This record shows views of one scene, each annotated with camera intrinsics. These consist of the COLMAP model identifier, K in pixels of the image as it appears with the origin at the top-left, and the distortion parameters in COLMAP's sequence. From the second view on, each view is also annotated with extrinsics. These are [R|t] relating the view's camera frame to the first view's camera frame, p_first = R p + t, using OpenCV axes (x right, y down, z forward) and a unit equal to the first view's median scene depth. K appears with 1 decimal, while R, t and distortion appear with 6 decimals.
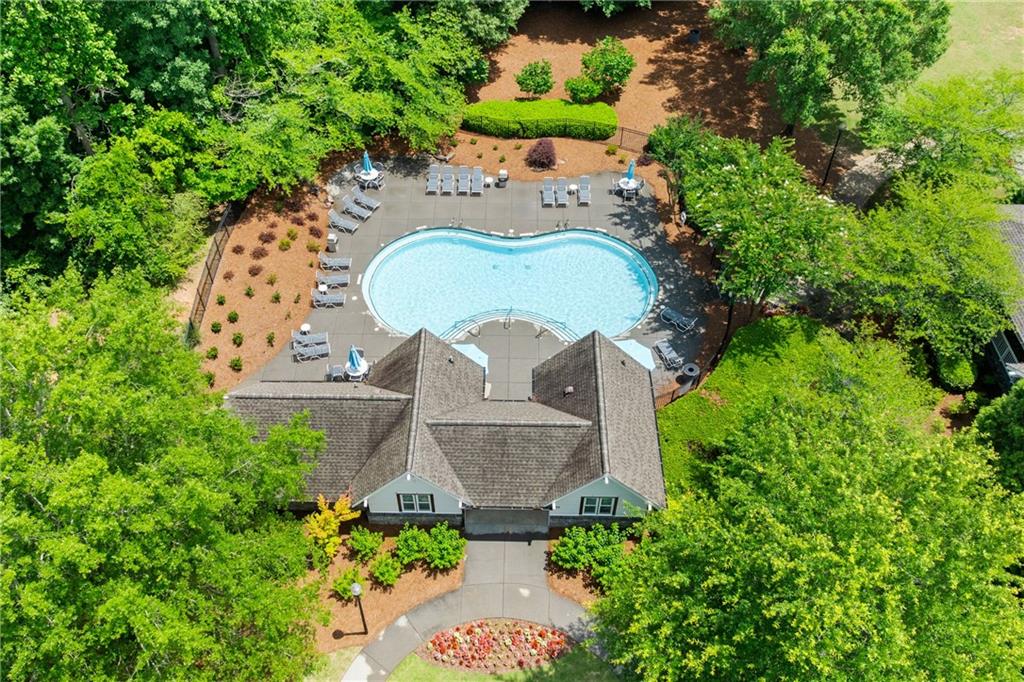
lens RADIAL K [[811.9, 0, 512.0], [0, 811.9, 341.0], [0, 0, 1]] dist [-0.011204, -0.002389]
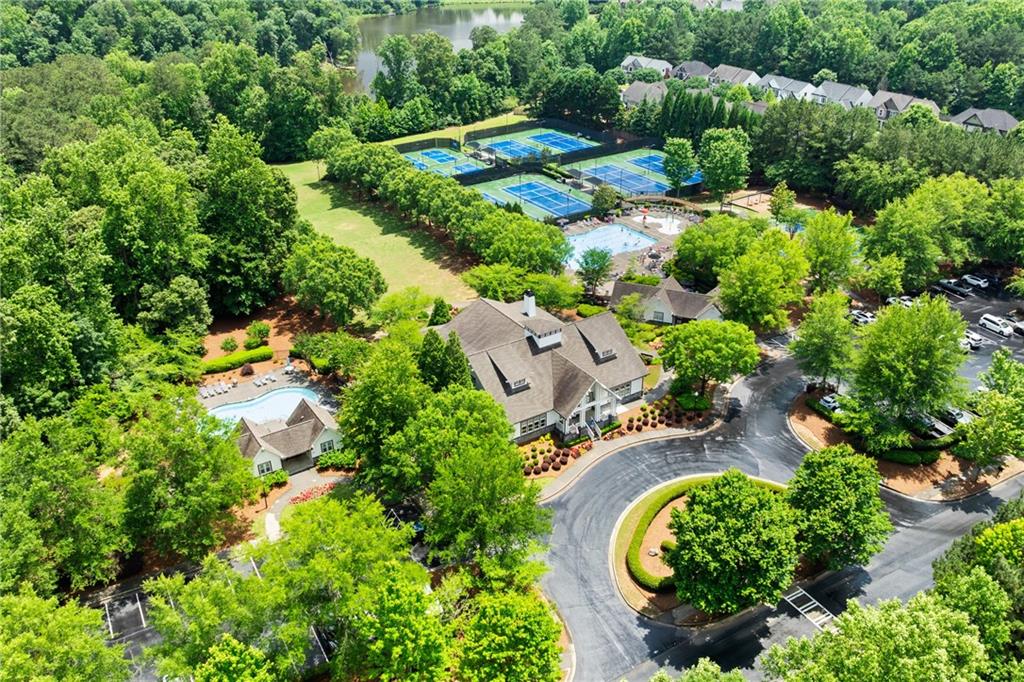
lens RADIAL K [[811.9, 0, 512.0], [0, 811.9, 341.0], [0, 0, 1]] dist [-0.011204, -0.002389]
pose [[0.826832, -0.272423, 0.492072, -0.456908], [0.435011, 0.864313, -0.252446, 0.611167], [-0.356532, 0.422787, 0.833148, -1.220629]]
